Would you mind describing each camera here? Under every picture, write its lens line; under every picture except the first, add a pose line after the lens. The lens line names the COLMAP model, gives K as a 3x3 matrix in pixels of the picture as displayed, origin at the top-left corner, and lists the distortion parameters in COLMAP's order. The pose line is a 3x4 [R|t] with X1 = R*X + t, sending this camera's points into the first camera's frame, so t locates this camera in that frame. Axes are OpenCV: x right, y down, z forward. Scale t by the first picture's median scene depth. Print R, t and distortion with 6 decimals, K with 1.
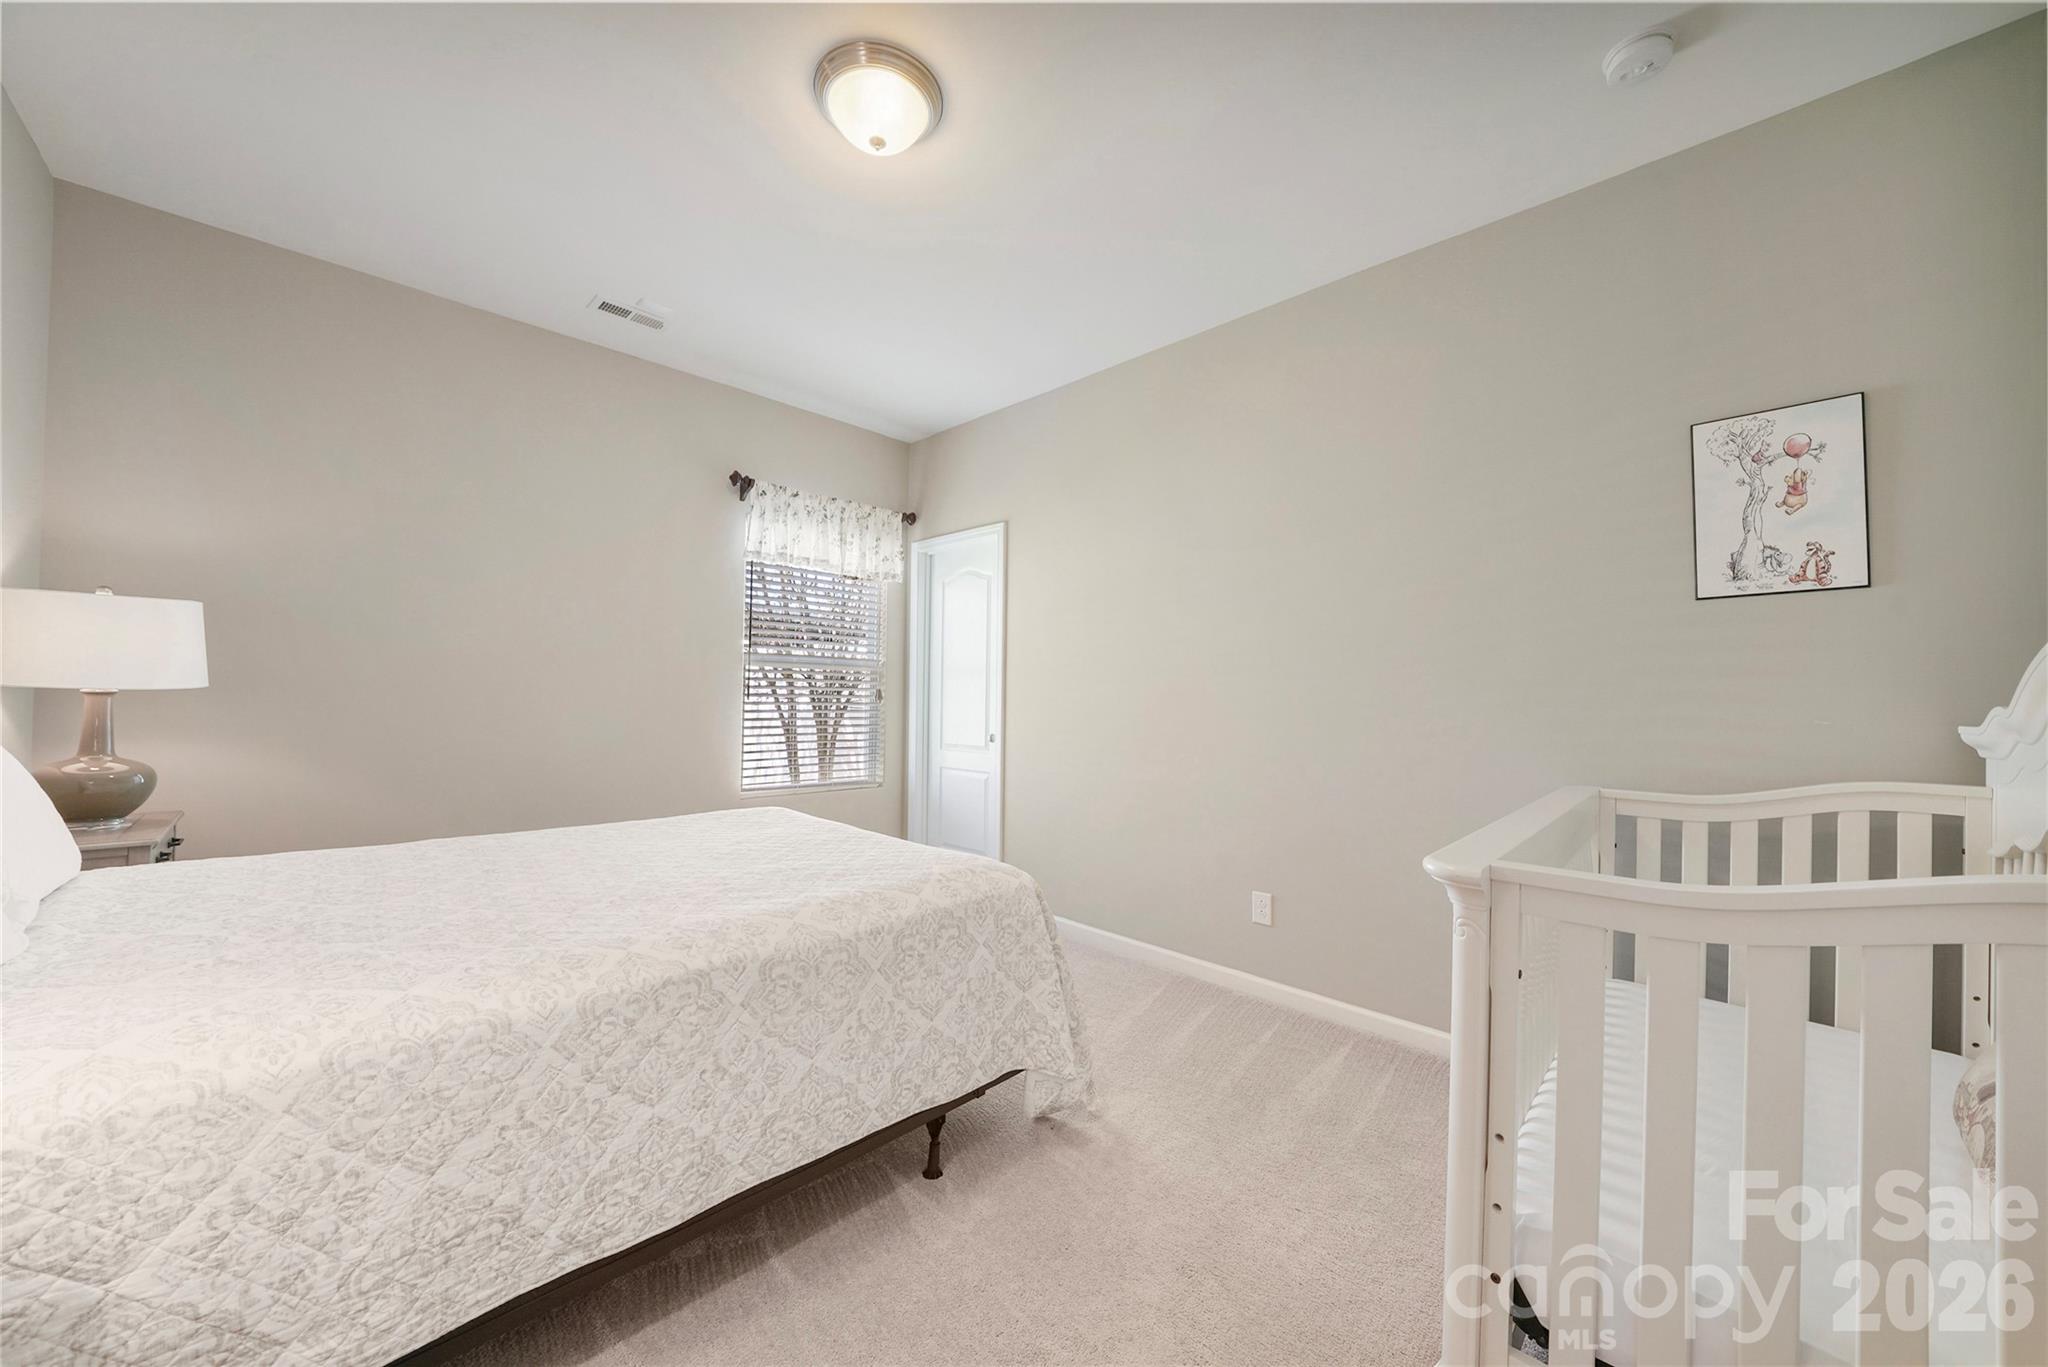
lens RADIAL K [[724.8, 0, 1029.4], [0, 724.8, 686.4], [0, 0, 1]] dist [-0.017730, 0.000243]
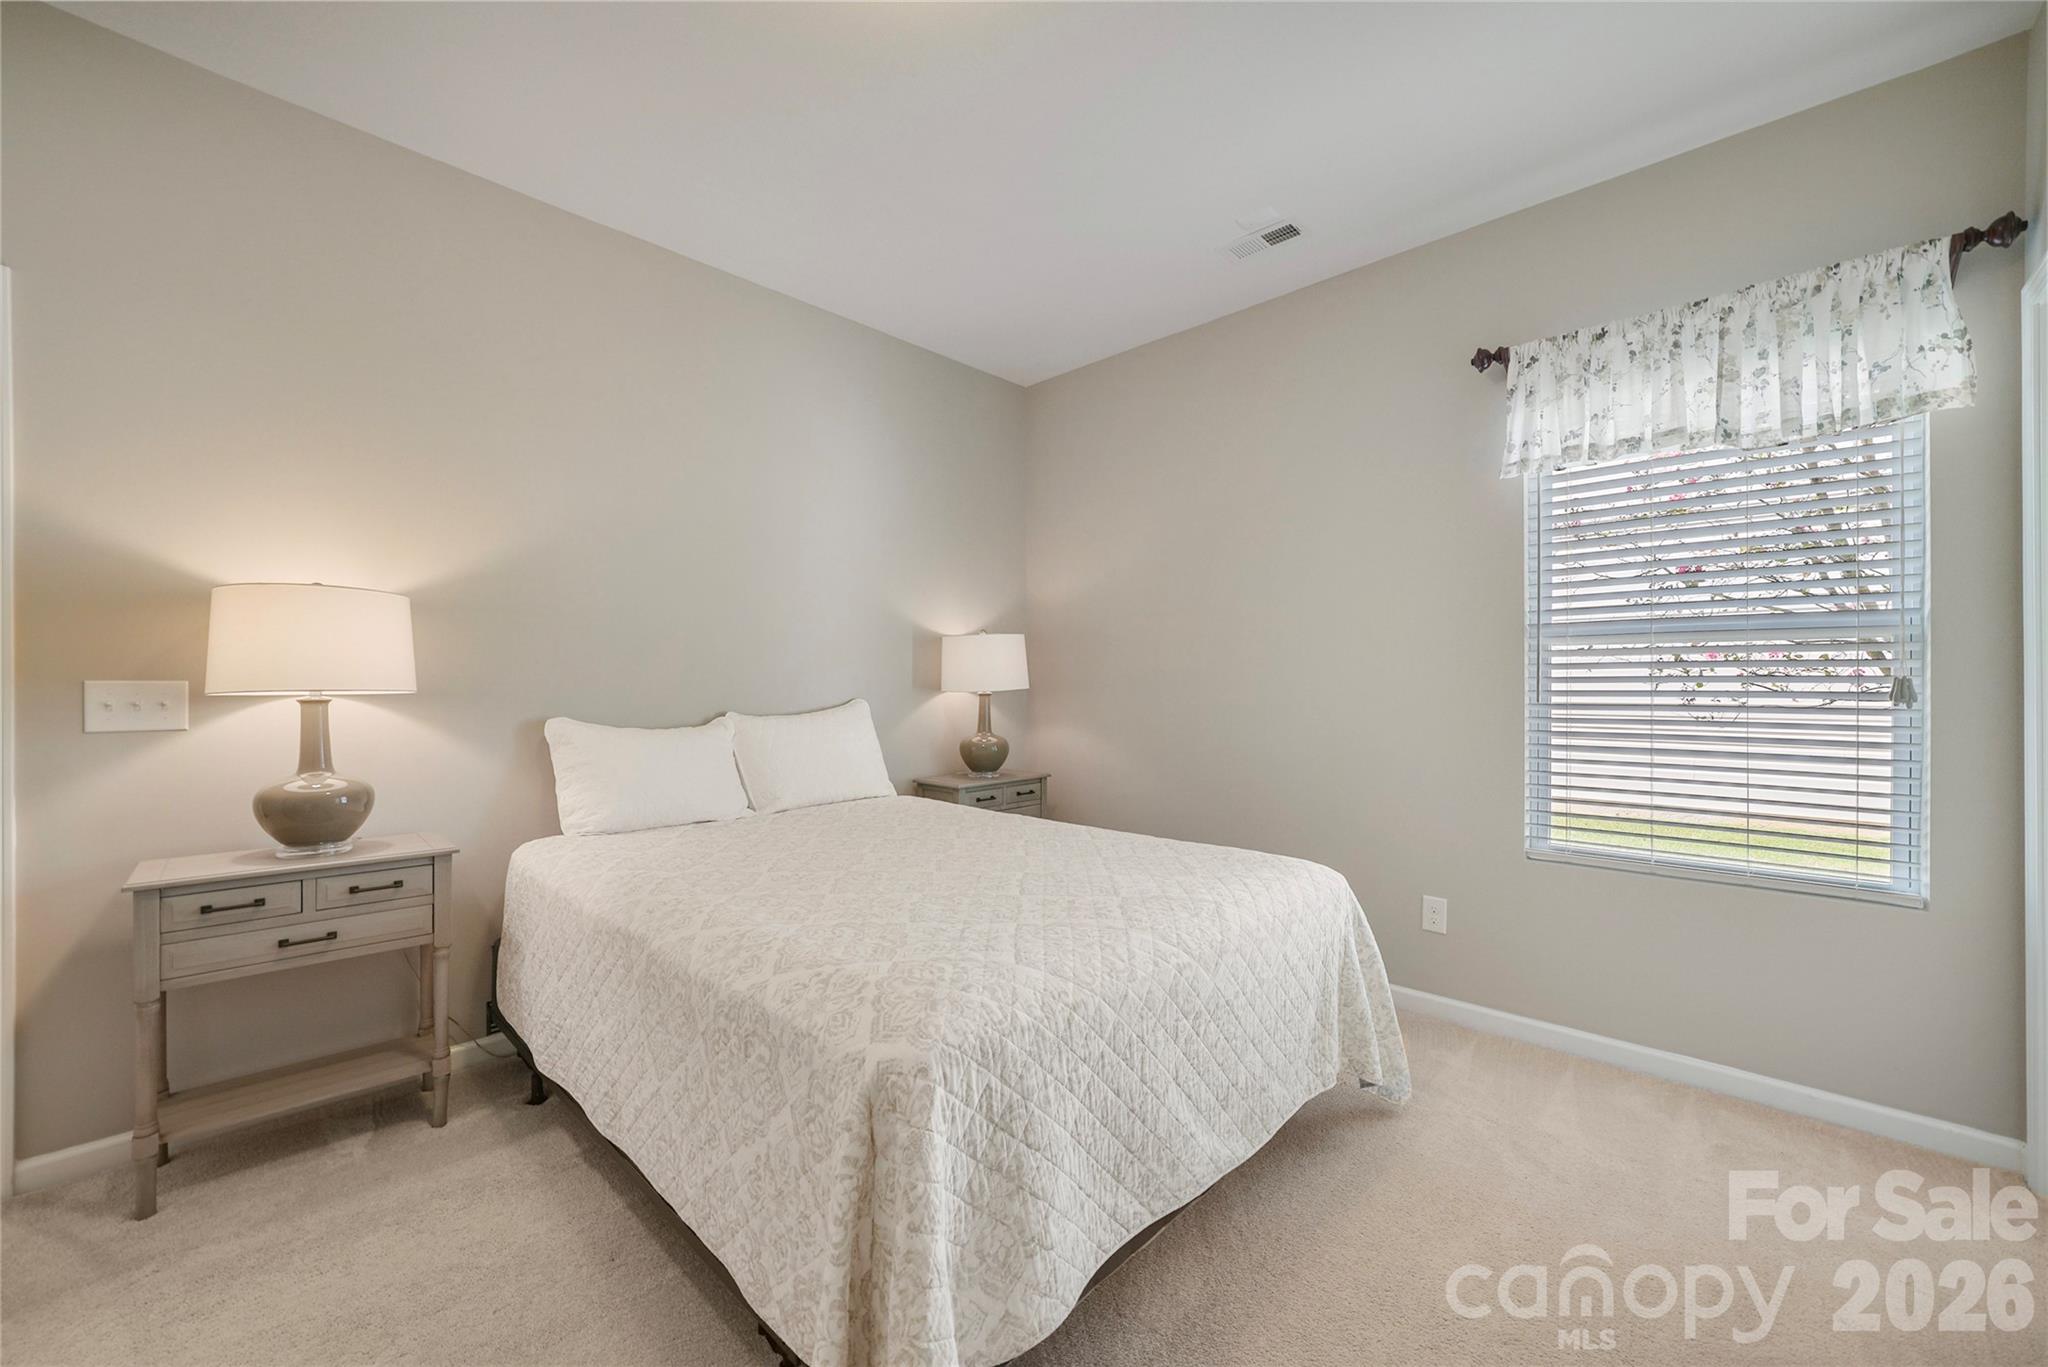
lens RADIAL K [[789.0, 0, 1024.0], [0, 789.0, 683.5], [0, 0, 1]] dist [-0.001824, -0.000110]
pose [[0.024835, -0.017025, -0.999547, 0.267875], [0.013061, 0.999775, -0.016705, 0.009161], [0.999606, -0.012640, 0.025052, 0.528421]]
